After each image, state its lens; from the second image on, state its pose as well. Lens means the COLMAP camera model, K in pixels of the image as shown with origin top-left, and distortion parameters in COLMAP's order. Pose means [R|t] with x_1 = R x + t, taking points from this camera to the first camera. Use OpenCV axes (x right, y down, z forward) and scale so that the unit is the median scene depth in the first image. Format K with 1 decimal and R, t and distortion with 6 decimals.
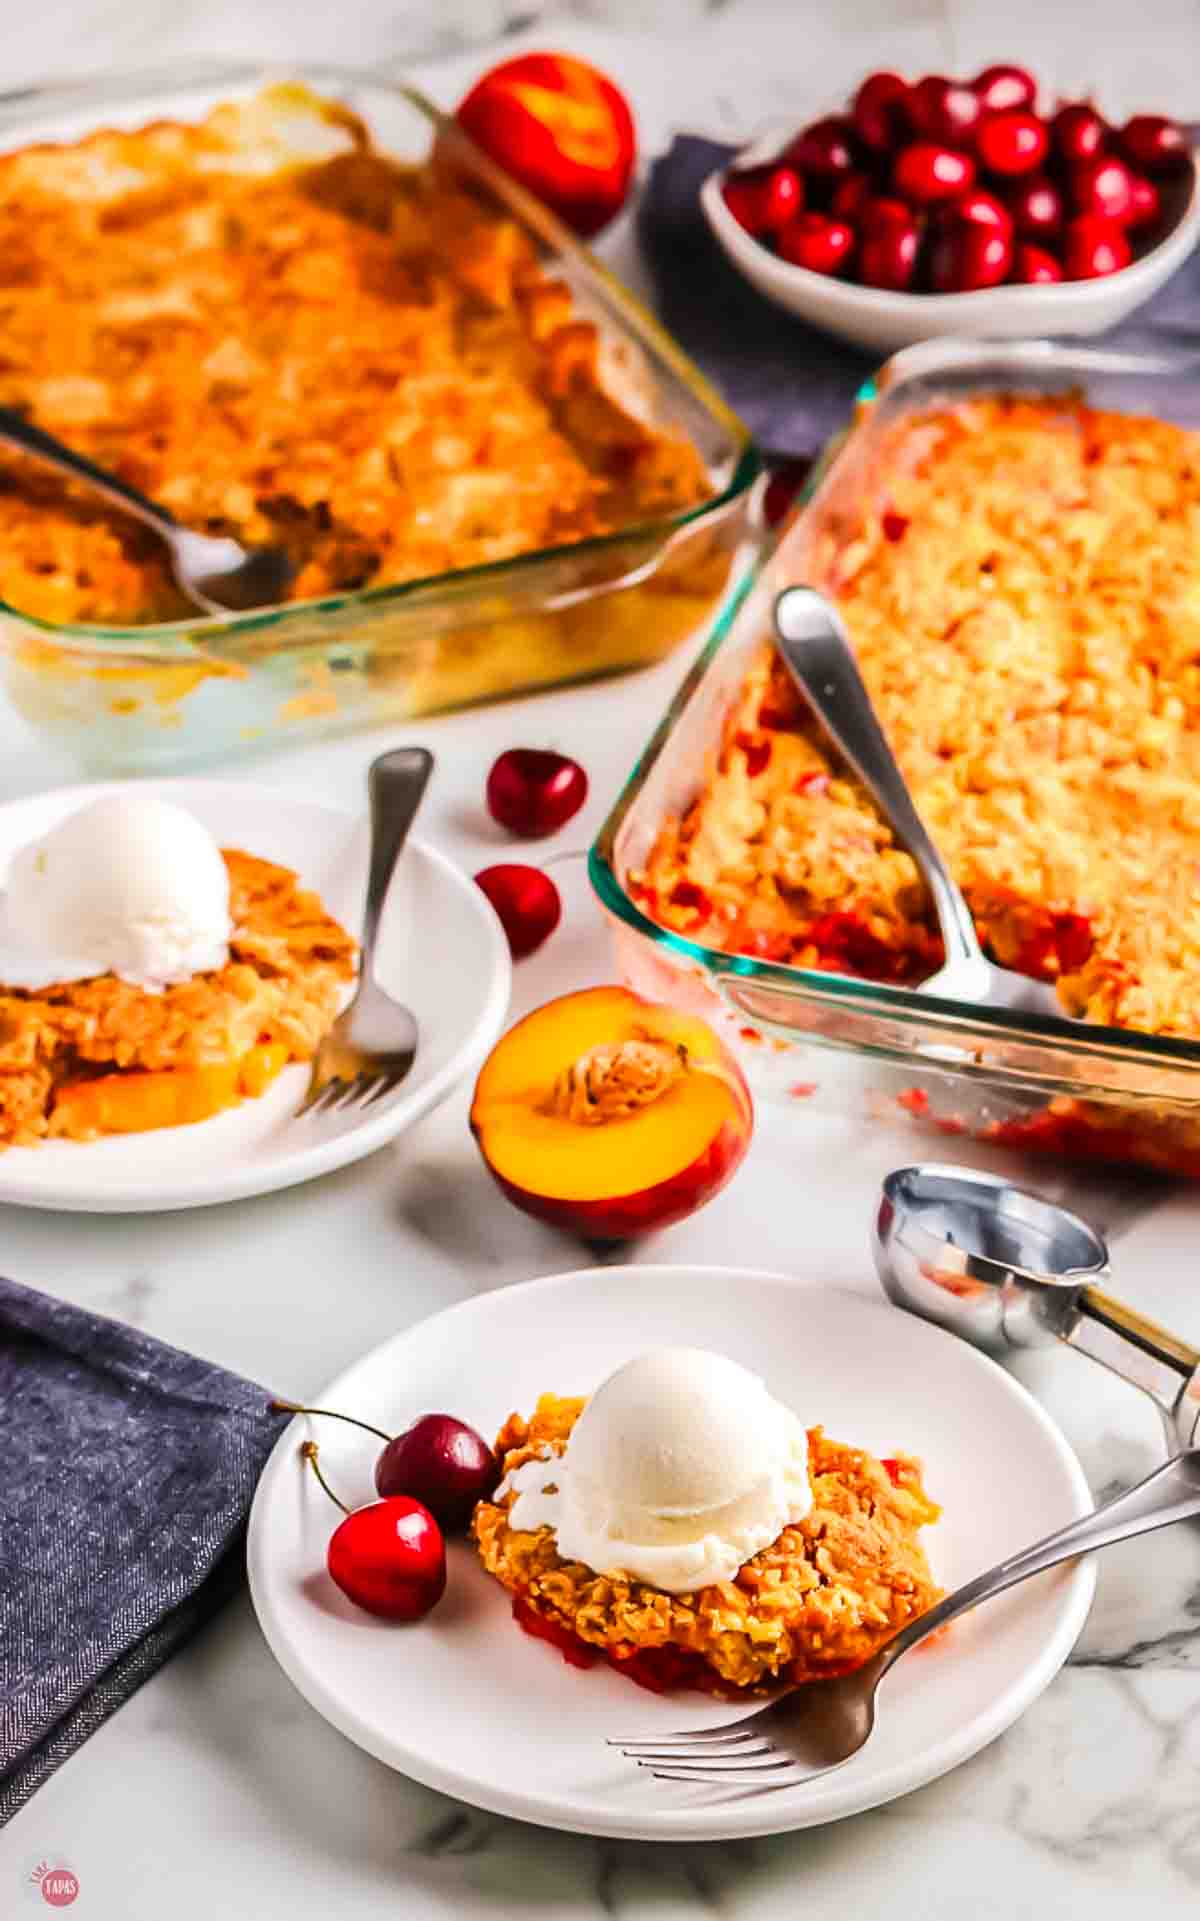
lens RADIAL K [[4533.7, 0, 600.0], [0, 4533.7, 960.5], [0, 0, 1]] dist [-0.029253, -0.433346]
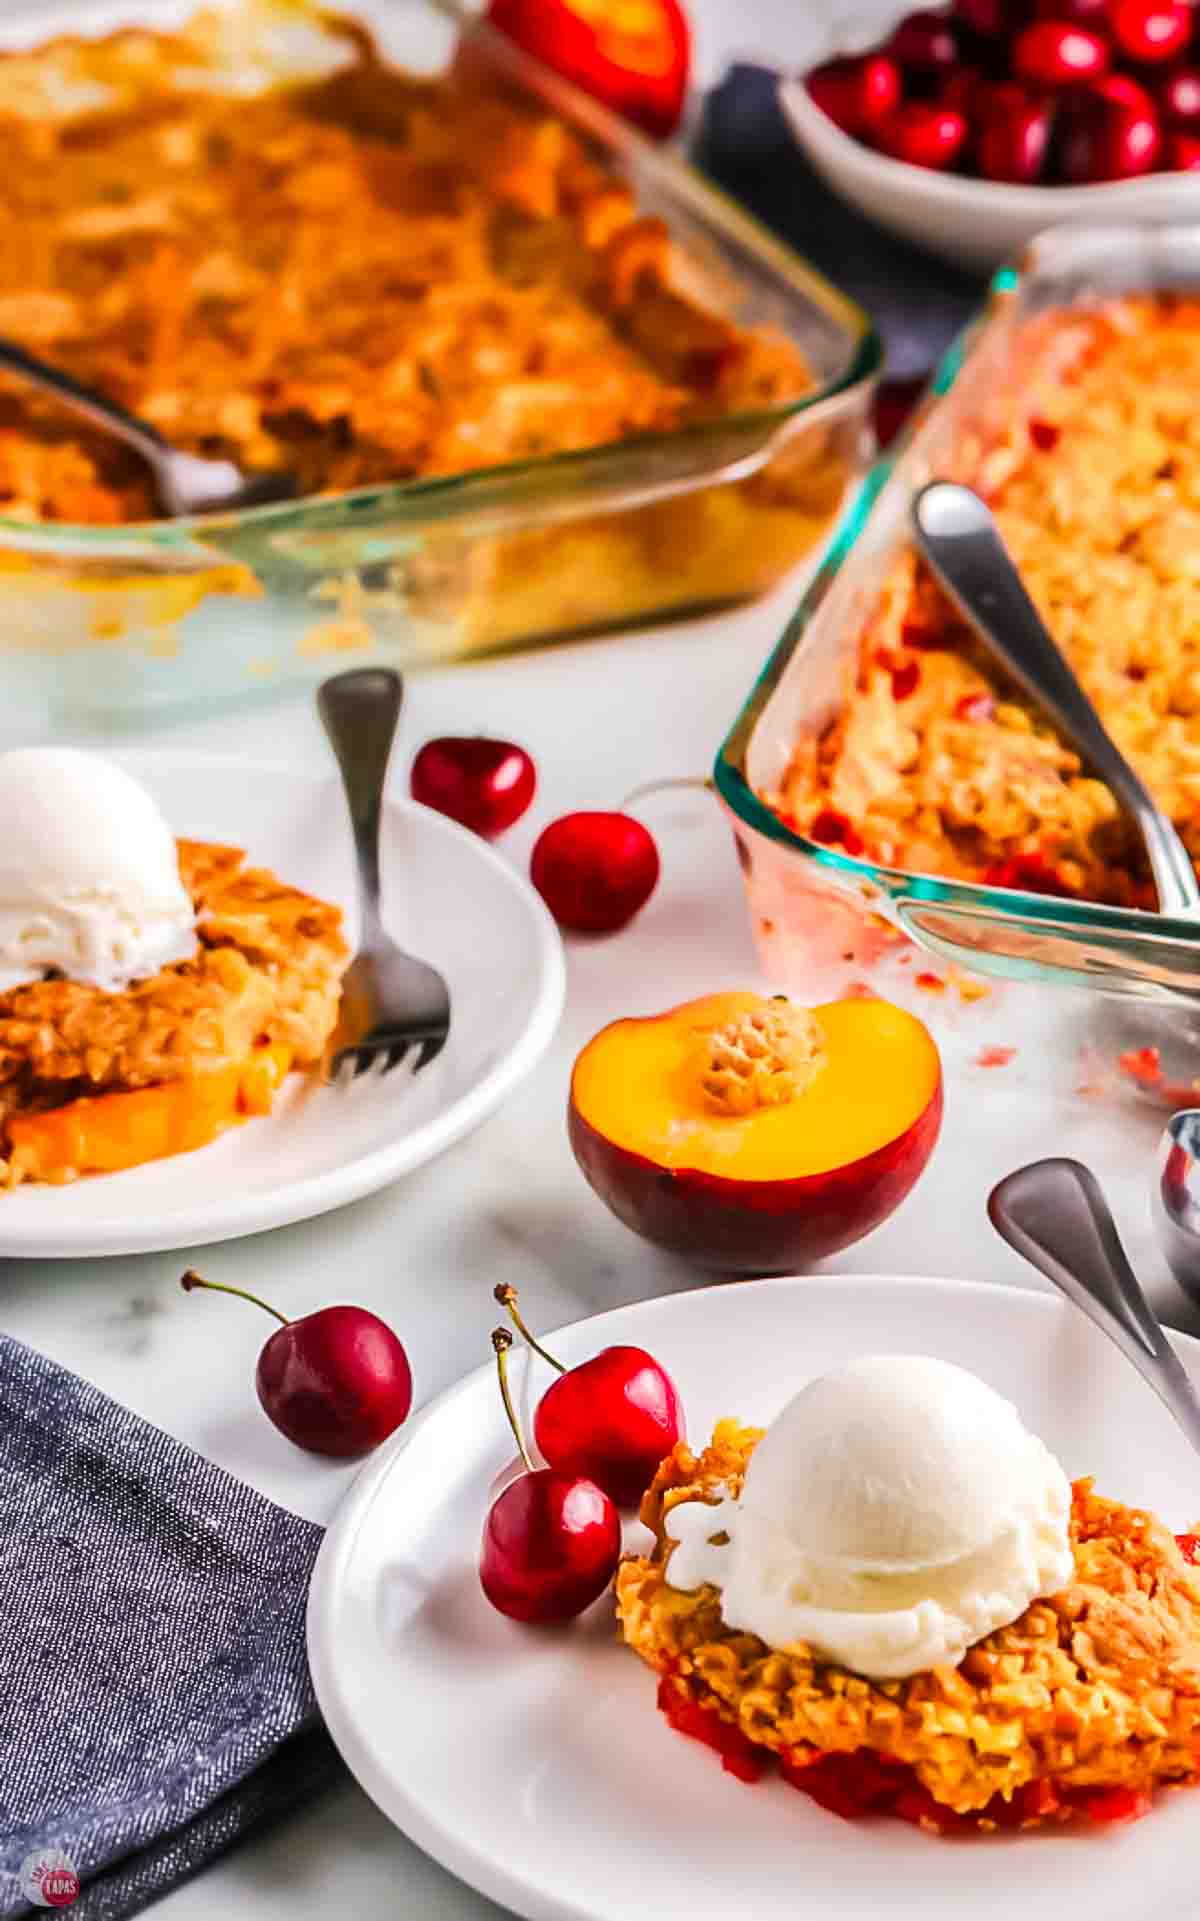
lens RADIAL K [[4671.9, 0, 600.0], [0, 4671.9, 960.5], [0, 0, 1]] dist [-0.062866, 0.107423]
pose [[0.999801, -0.007414, 0.018528, -0.032630], [0.008584, 0.997922, -0.063860, 0.054062], [-0.018016, 0.064006, 0.997787, 0.173971]]
